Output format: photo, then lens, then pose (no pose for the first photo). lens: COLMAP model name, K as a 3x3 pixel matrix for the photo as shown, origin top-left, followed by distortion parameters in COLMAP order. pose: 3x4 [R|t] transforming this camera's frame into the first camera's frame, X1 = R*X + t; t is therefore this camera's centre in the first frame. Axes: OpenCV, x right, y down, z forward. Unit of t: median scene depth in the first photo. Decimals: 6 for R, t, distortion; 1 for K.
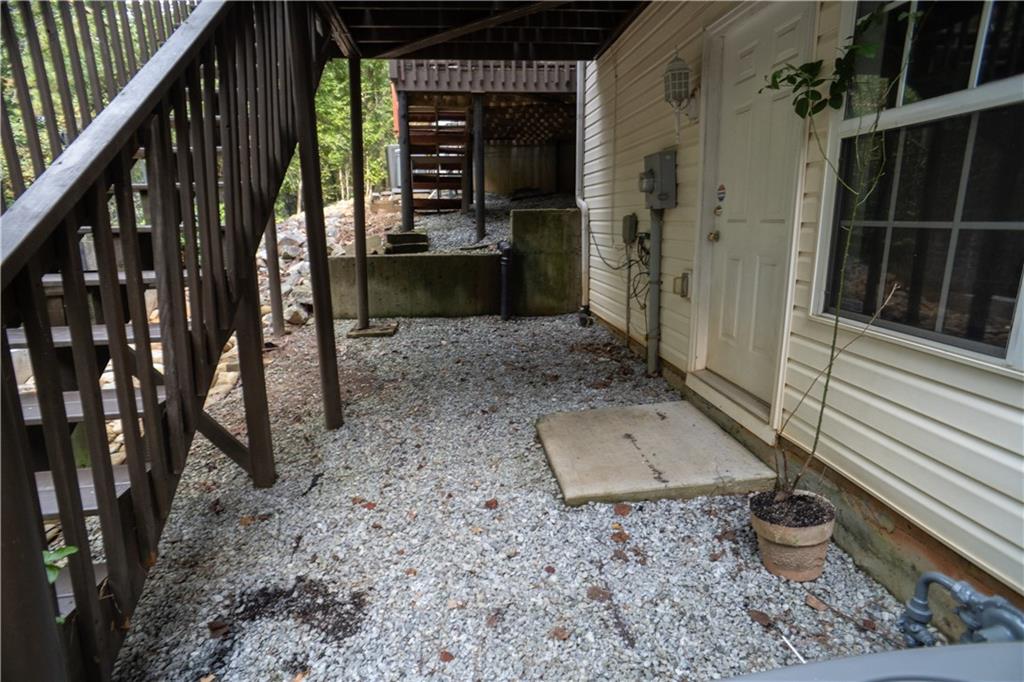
lens RADIAL K [[542.8, 0, 514.2], [0, 542.8, 340.0], [0, 0, 1]] dist [-0.061755, 0.043002]
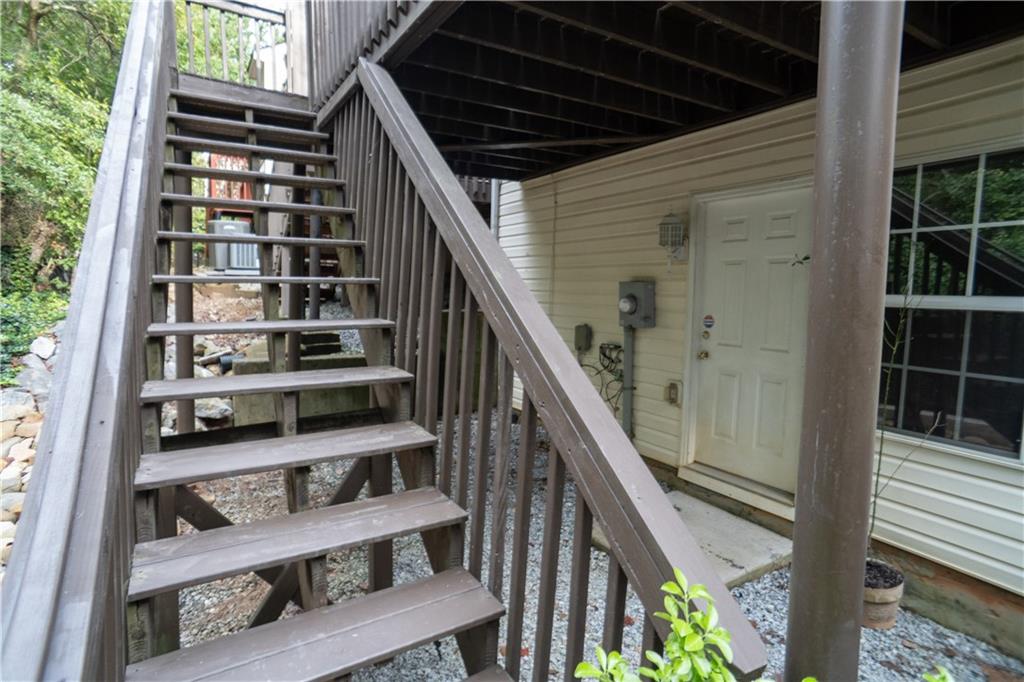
lens RADIAL K [[542.8, 0, 520.8], [0, 542.8, 339.7], [0, 0, 1]] dist [-0.061755, 0.043002]
pose [[0.905342, -0.011346, 0.424532, -0.540682], [0.065911, 0.991284, -0.114068, -0.113377], [-0.419537, 0.131251, 0.898199, 0.051116]]
